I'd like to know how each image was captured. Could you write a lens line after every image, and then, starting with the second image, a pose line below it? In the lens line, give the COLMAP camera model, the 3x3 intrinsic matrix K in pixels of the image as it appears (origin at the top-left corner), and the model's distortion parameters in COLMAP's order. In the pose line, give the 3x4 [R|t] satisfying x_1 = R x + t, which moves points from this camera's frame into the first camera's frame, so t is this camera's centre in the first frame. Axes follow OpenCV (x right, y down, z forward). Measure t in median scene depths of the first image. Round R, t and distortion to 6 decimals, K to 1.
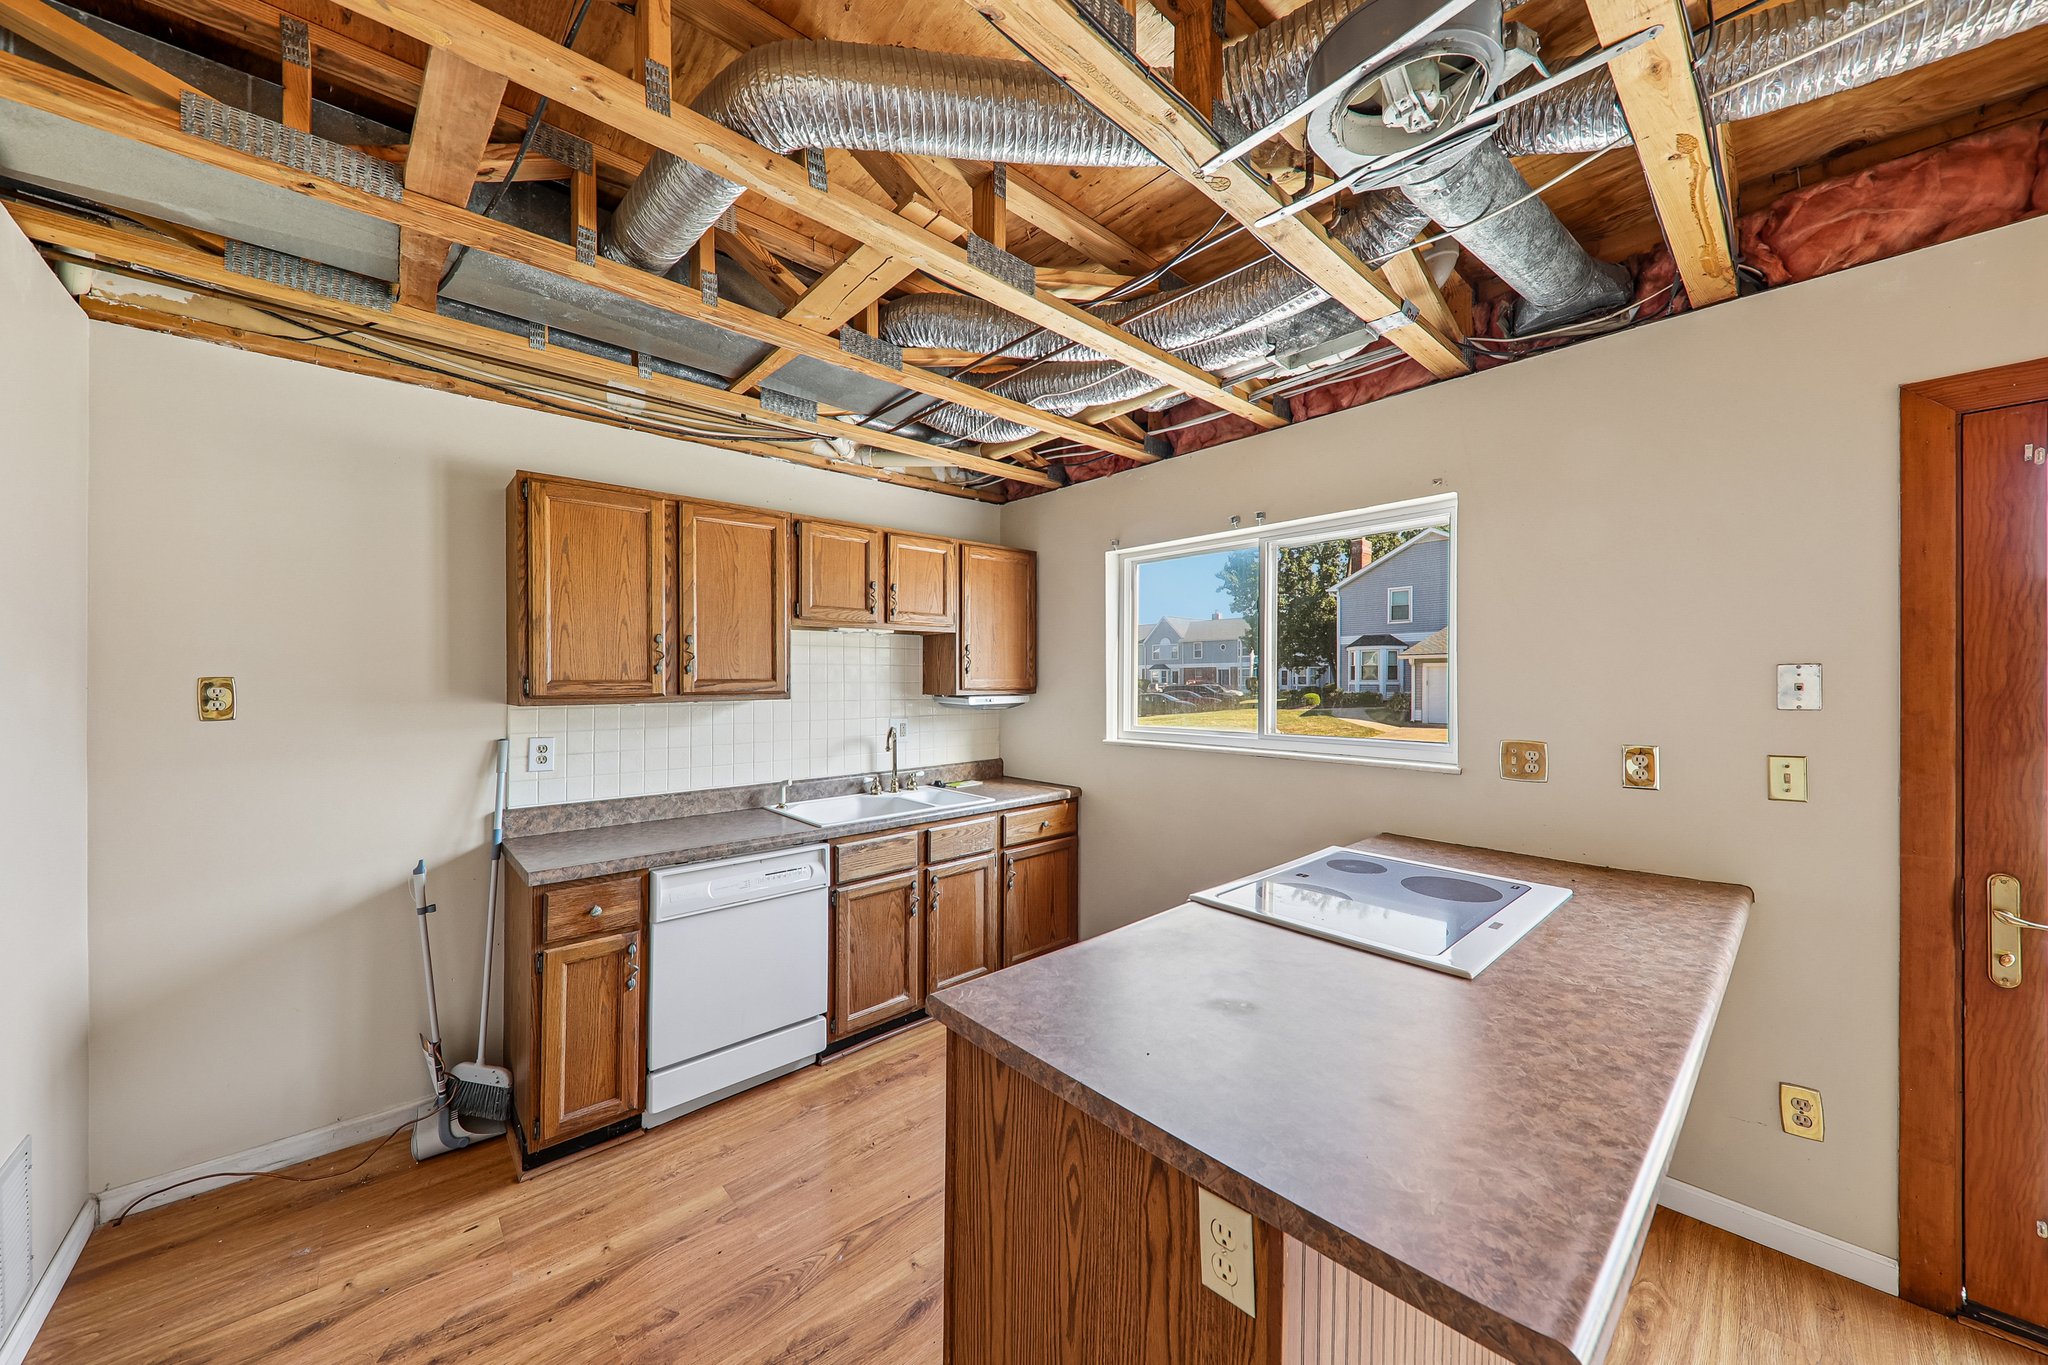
lens RADIAL K [[713.8, 0, 1024.0], [0, 713.8, 682.5], [0, 0, 1]] dist [-0.000102, -0.000222]
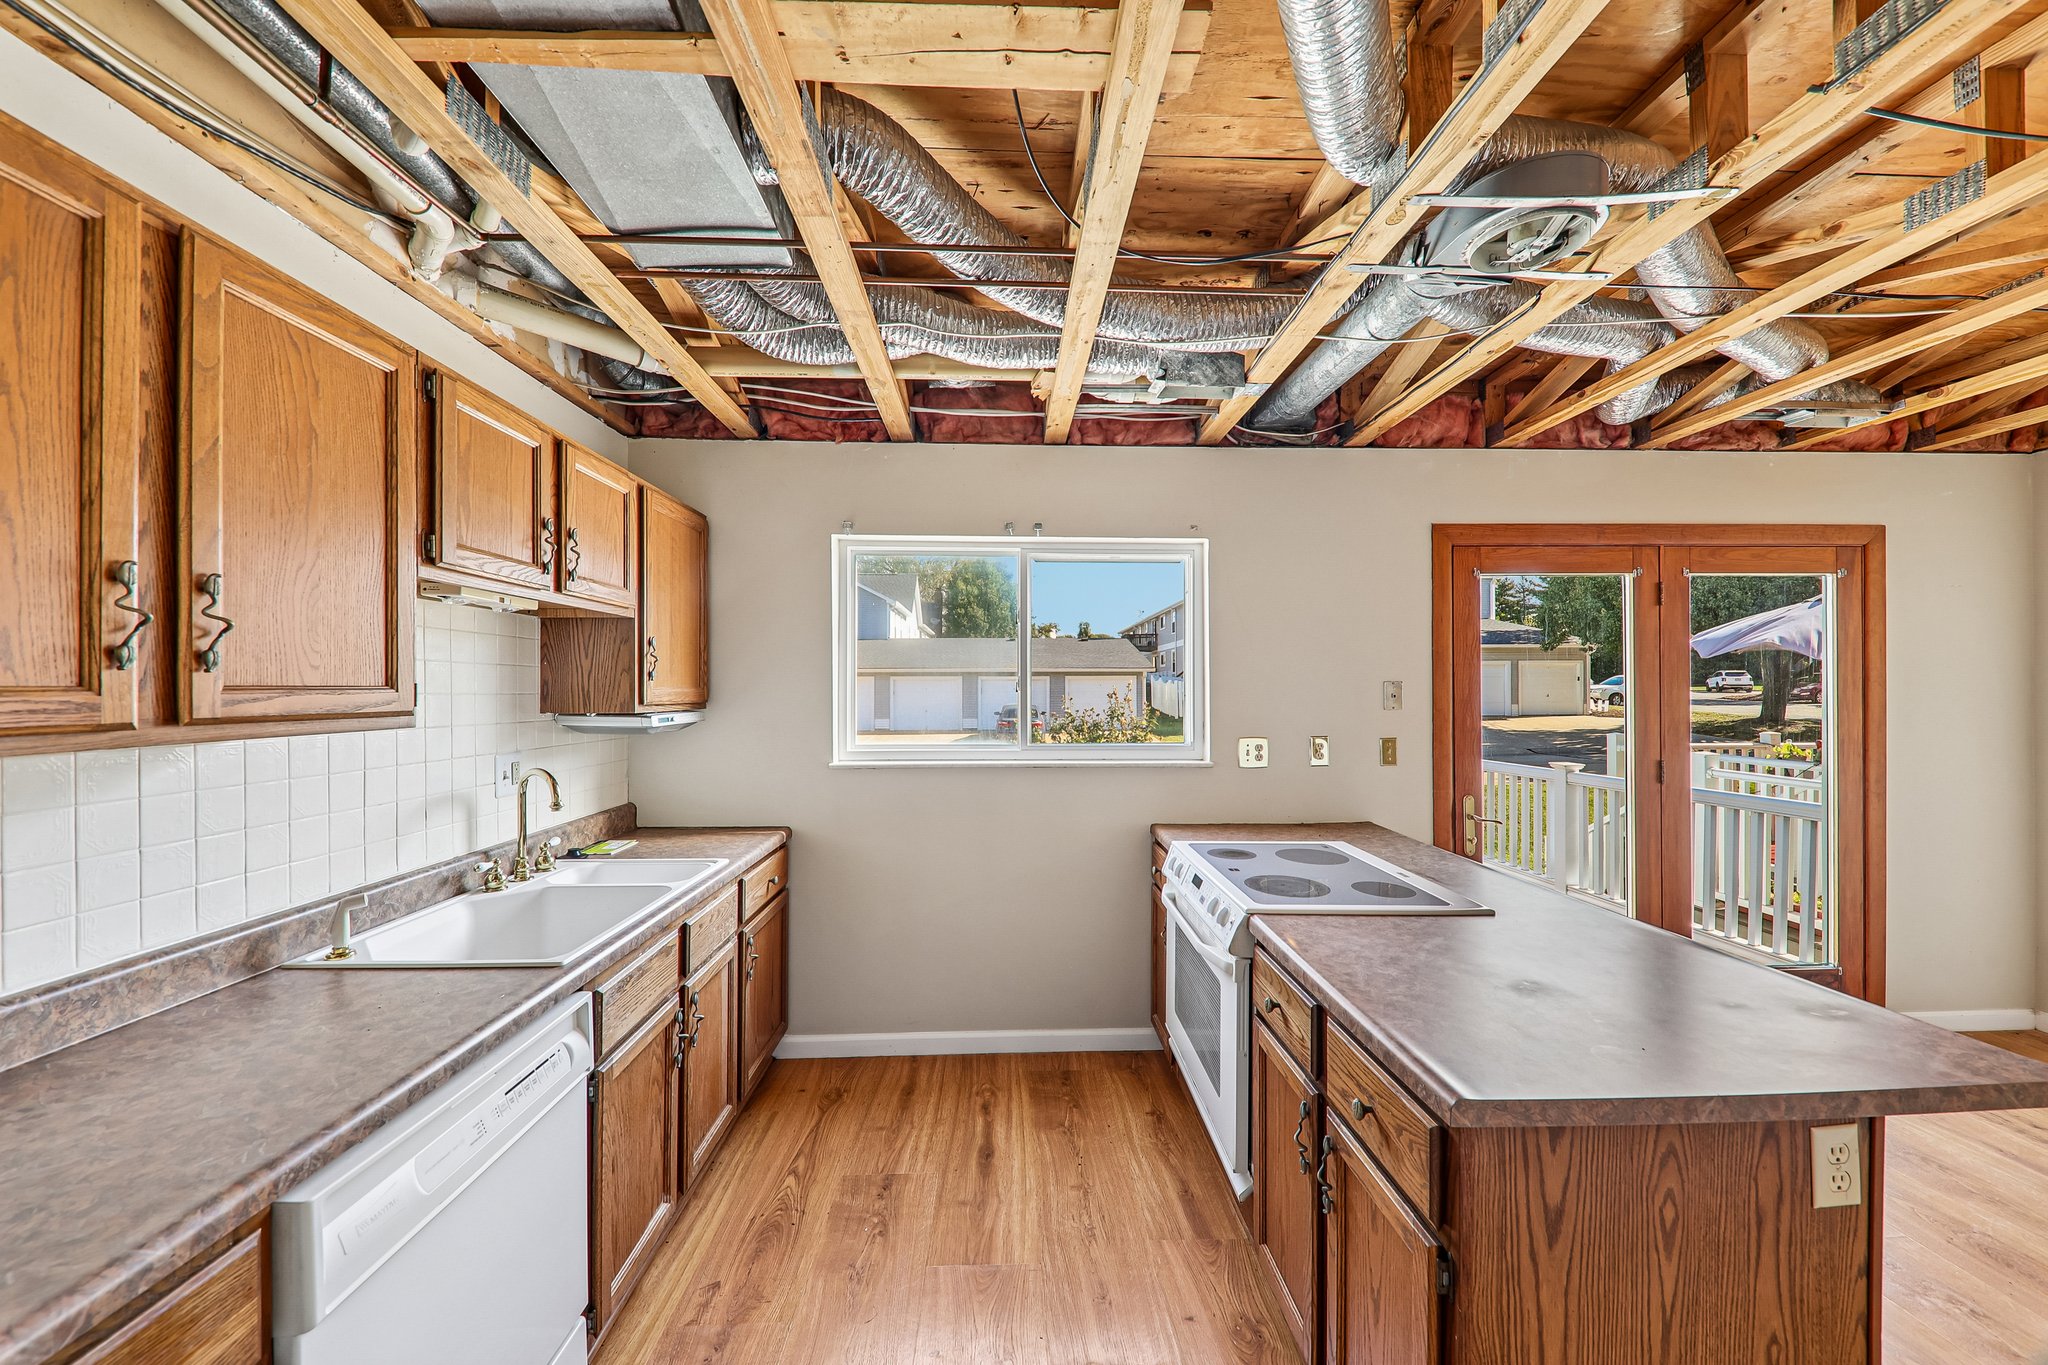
lens RADIAL K [[705.5, 0, 1027.3], [0, 705.5, 691.7], [0, 0, 1]] dist [0.008231, -0.005677]
pose [[0.646570, 0.001210, 0.762854, -0.534524], [0.001206, 0.999996, -0.002609, 0.000423], [-0.762854, 0.002607, 0.646566, 0.453823]]
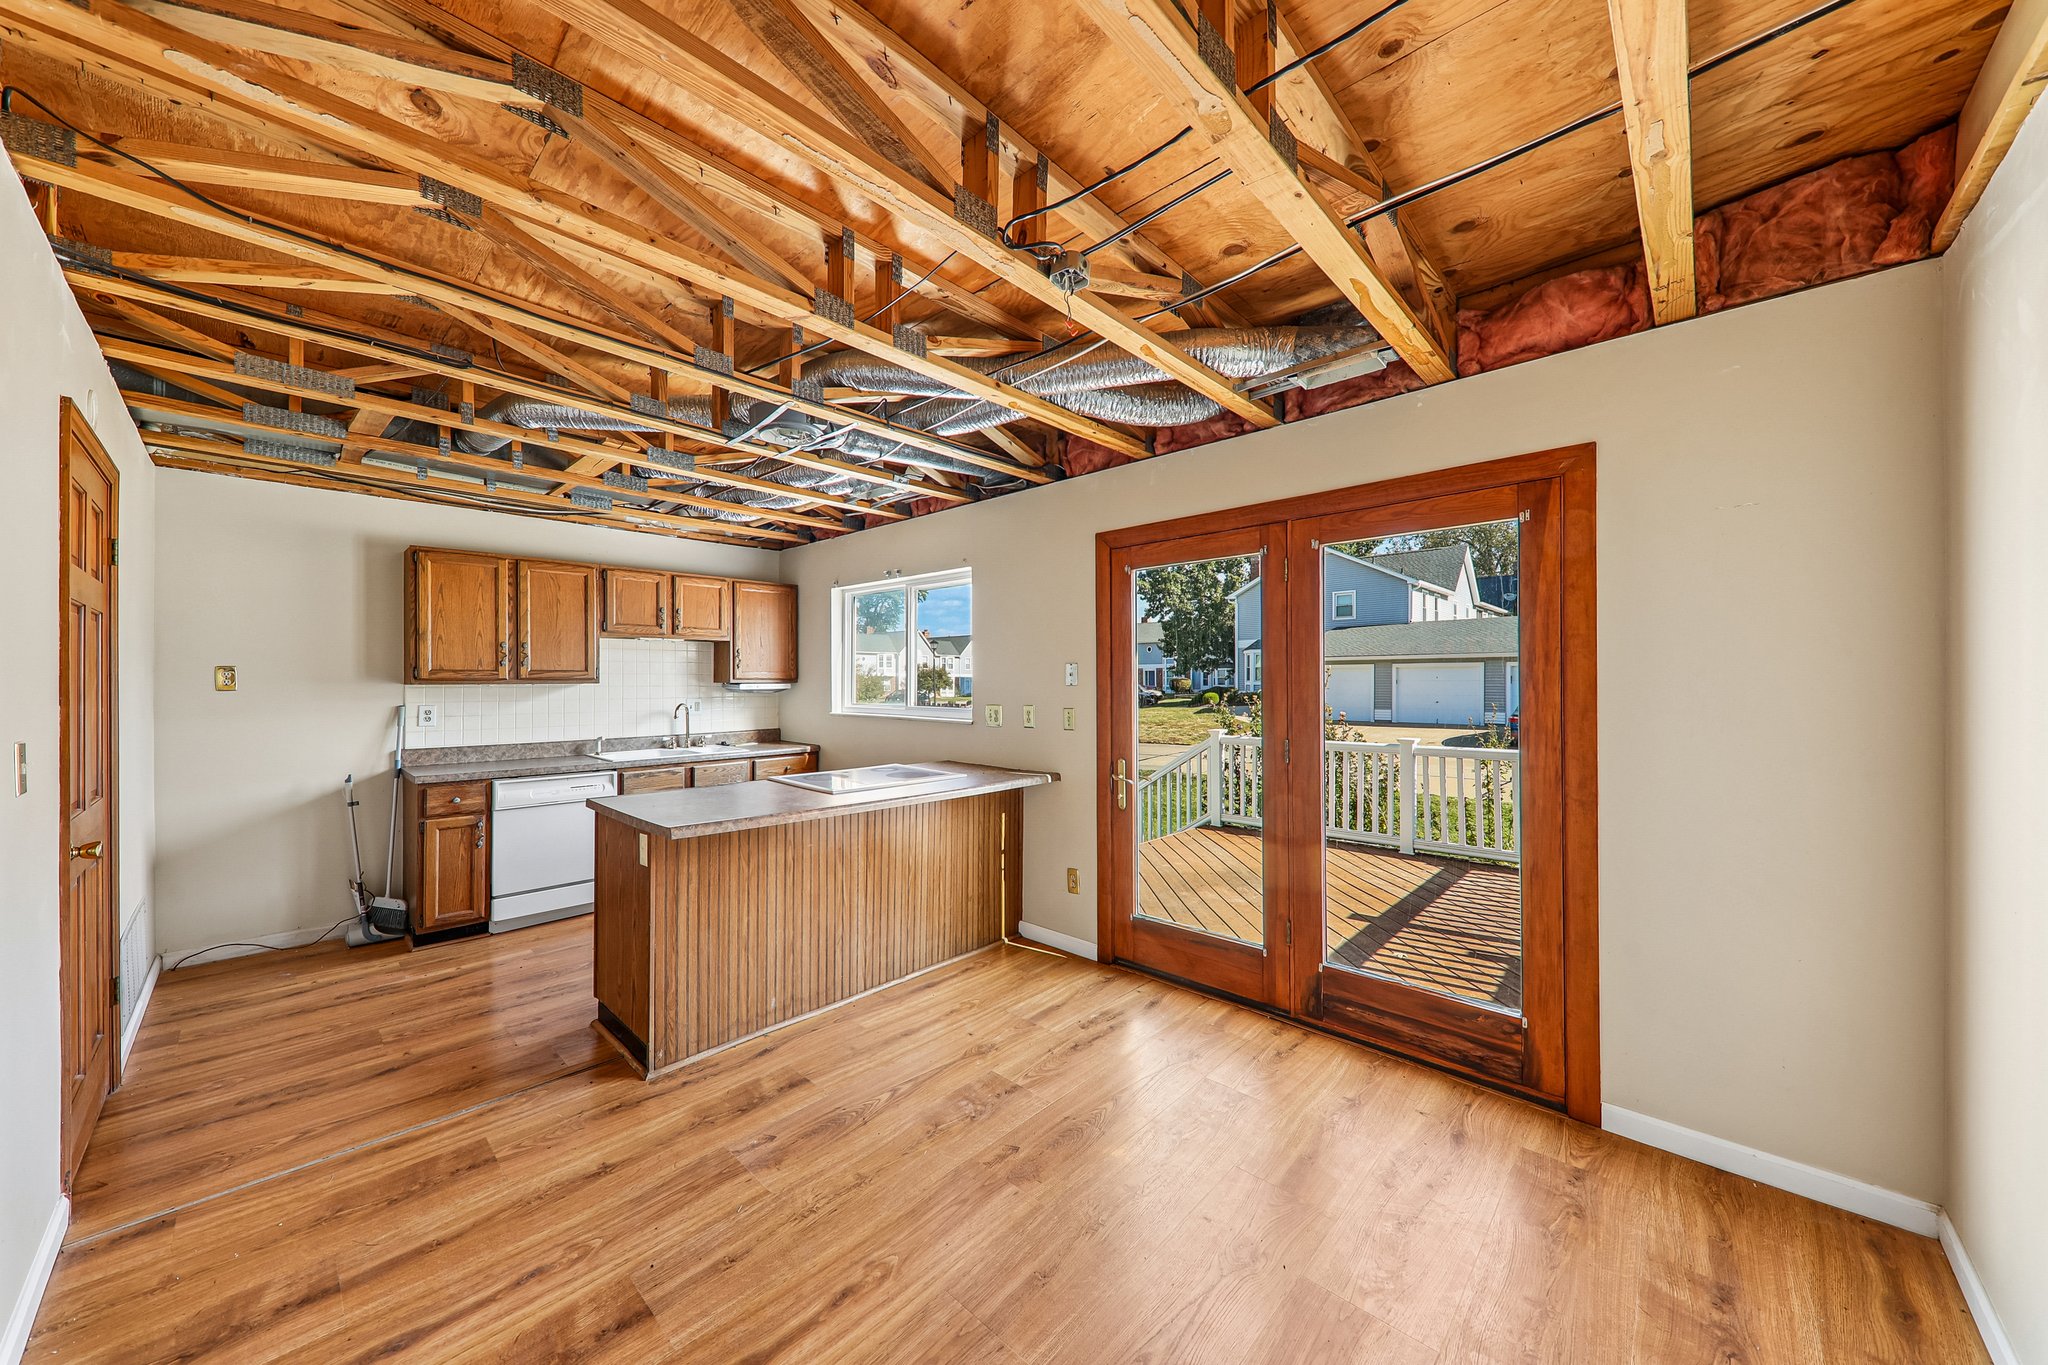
lens RADIAL K [[705.3, 0, 1031.9], [0, 705.3, 687.5], [0, 0, 1]] dist [0.000965, -0.003894]
pose [[0.996314, 0.002854, 0.085734, 0.607790], [-0.003458, 0.999970, 0.006901, 0.023083], [-0.085712, -0.007172, 0.996294, -0.778634]]
